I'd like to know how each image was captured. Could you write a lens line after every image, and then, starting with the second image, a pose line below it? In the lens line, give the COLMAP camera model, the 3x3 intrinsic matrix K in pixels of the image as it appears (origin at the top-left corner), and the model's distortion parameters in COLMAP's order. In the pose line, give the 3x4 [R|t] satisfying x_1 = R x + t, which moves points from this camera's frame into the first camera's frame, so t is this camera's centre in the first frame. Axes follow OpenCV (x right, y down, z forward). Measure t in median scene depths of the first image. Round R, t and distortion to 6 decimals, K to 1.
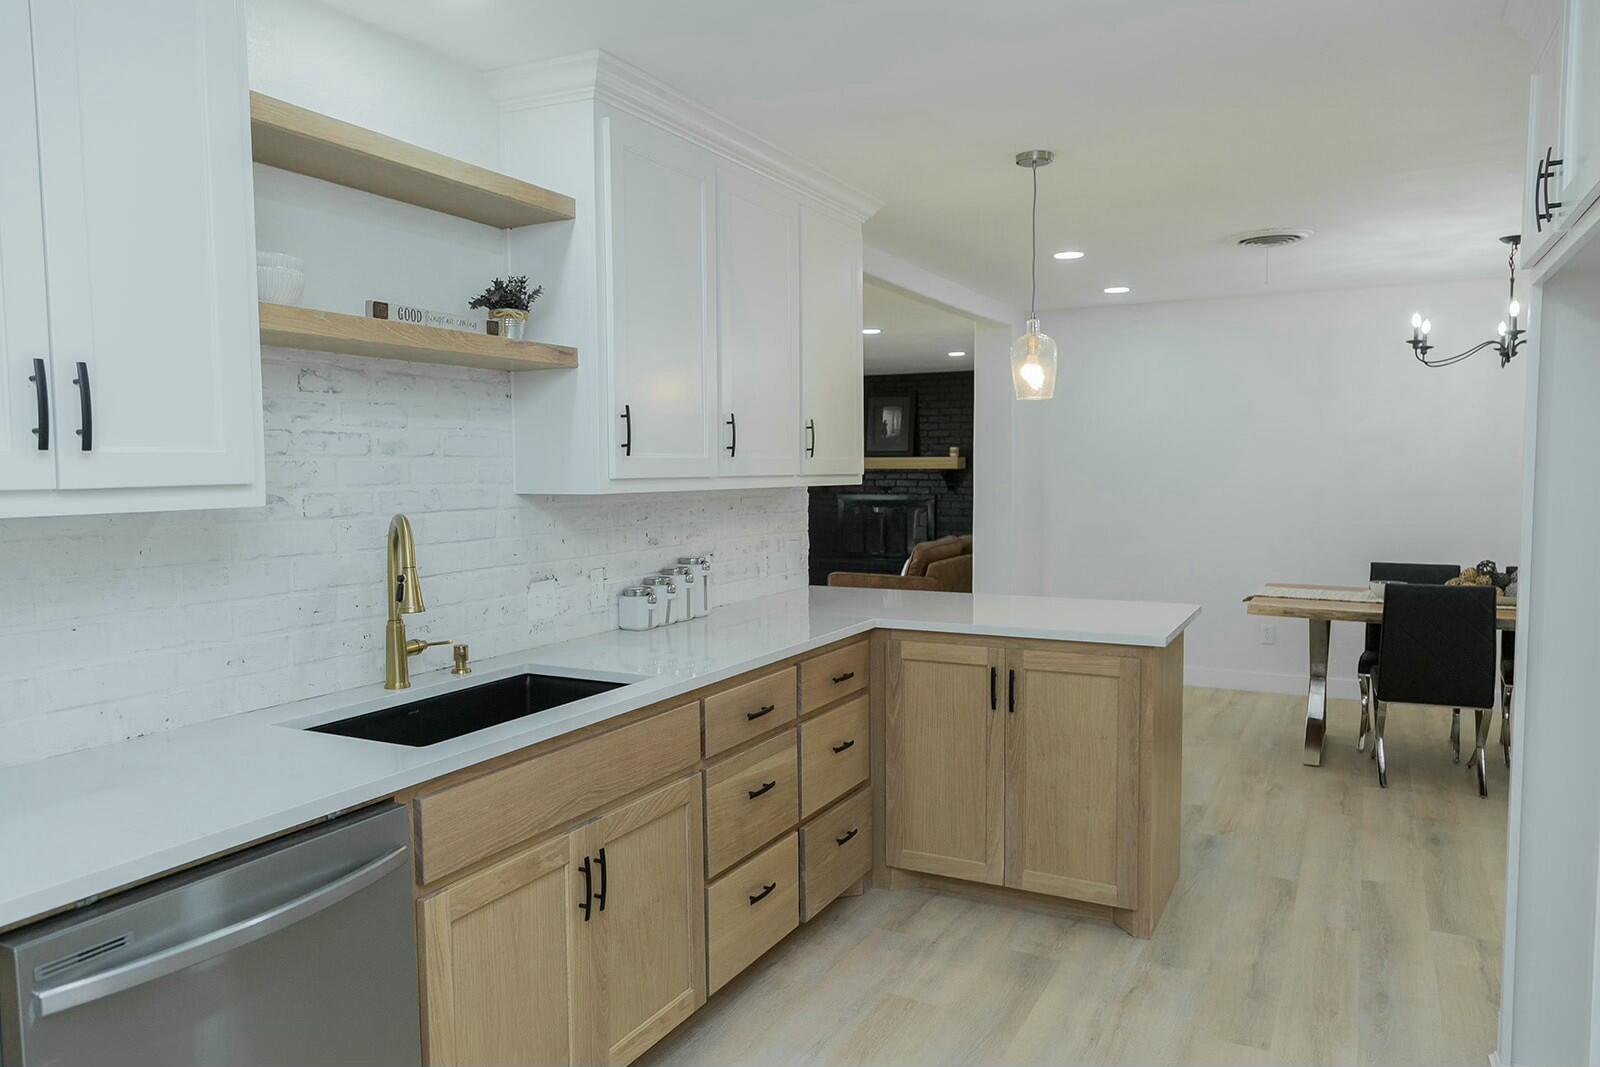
lens RADIAL K [[1084.7, 0, 800.0], [0, 1084.7, 533.5], [0, 0, 1]] dist [0.005683, 0.004766]
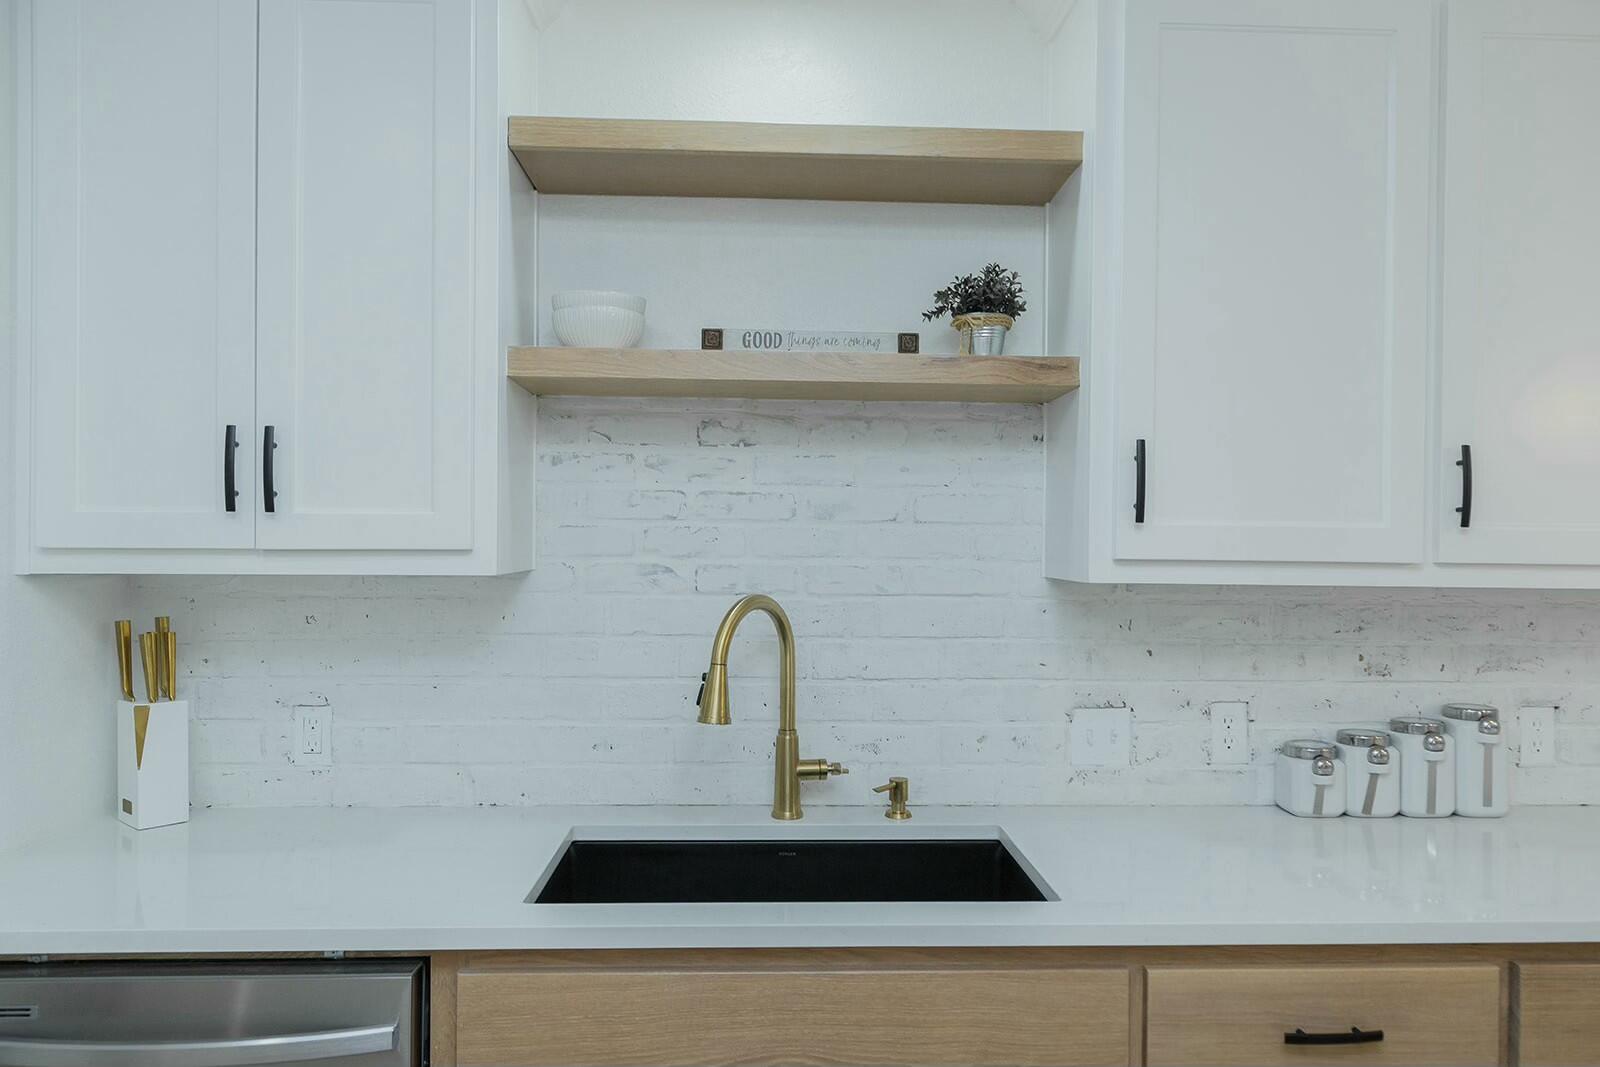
lens RADIAL K [[1104.4, 0, 800.0], [0, 1104.4, 533.5], [0, 0, 1]] dist [0.006355, 0.001437]
pose [[0.501140, 0.008719, -0.865322, 0.299764], [-0.068558, 0.997206, -0.029657, -0.036044], [0.862646, 0.074187, 0.500337, 0.557875]]
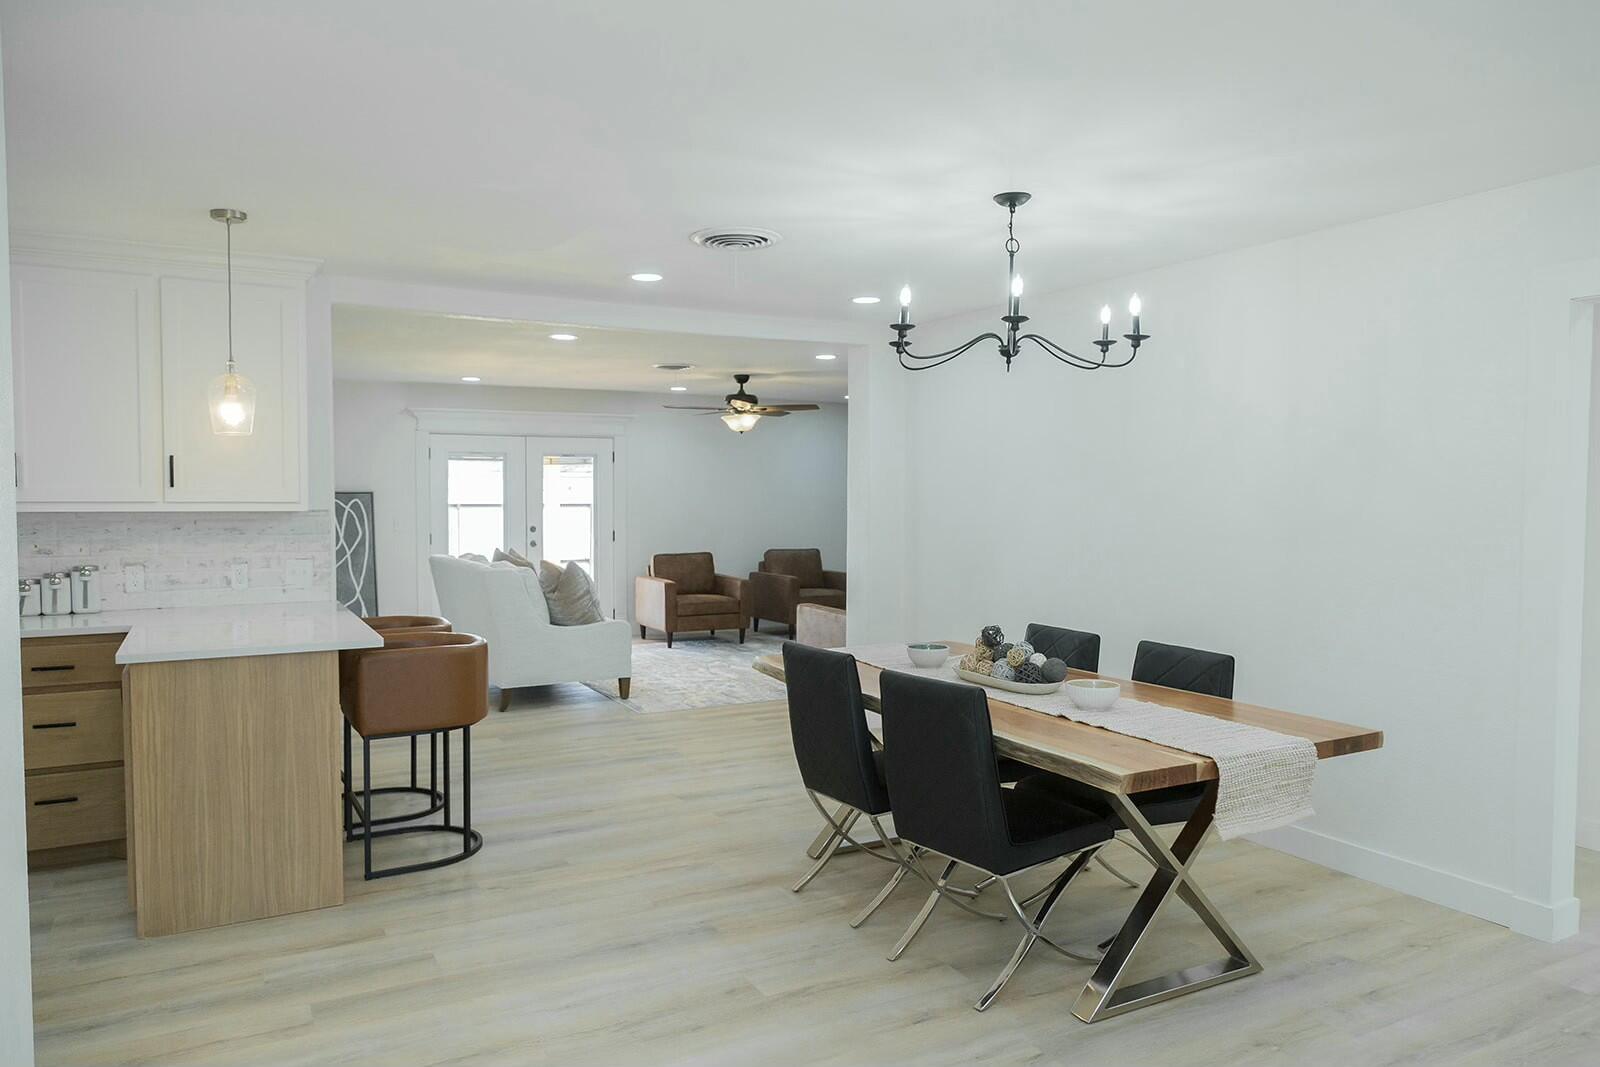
lens RADIAL K [[1084.7, 0, 800.0], [0, 1084.7, 533.5], [0, 0, 1]] dist [0.005683, 0.004766]
pose [[0.825958, 0.026755, -0.563096, 1.769944], [-0.040617, 0.999101, -0.012106, -0.046776], [0.562266, 0.032870, 0.826303, 0.569532]]
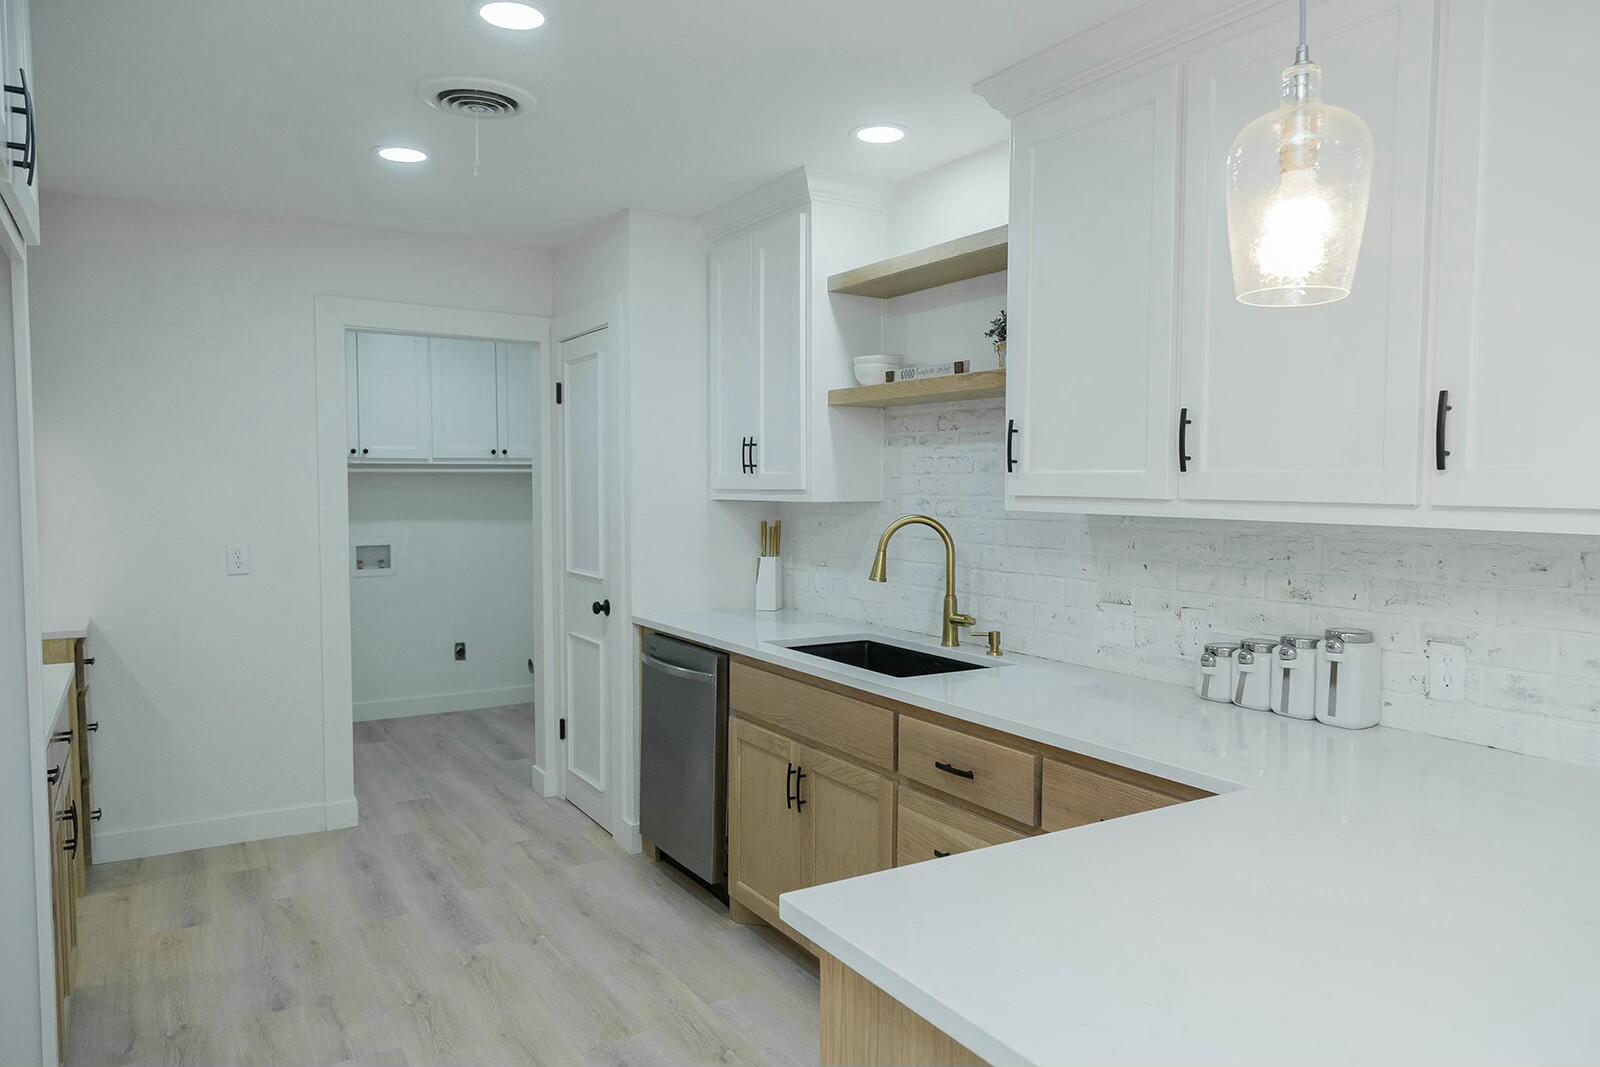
lens RADIAL K [[1084.7, 0, 800.0], [0, 1084.7, 533.5], [0, 0, 1]] dist [0.005683, 0.004766]
pose [[-0.517998, 0.047382, -0.854069, 0.812484], [-0.053510, 0.994714, 0.087638, -0.097749], [0.853707, 0.091098, -0.512724, 1.422537]]
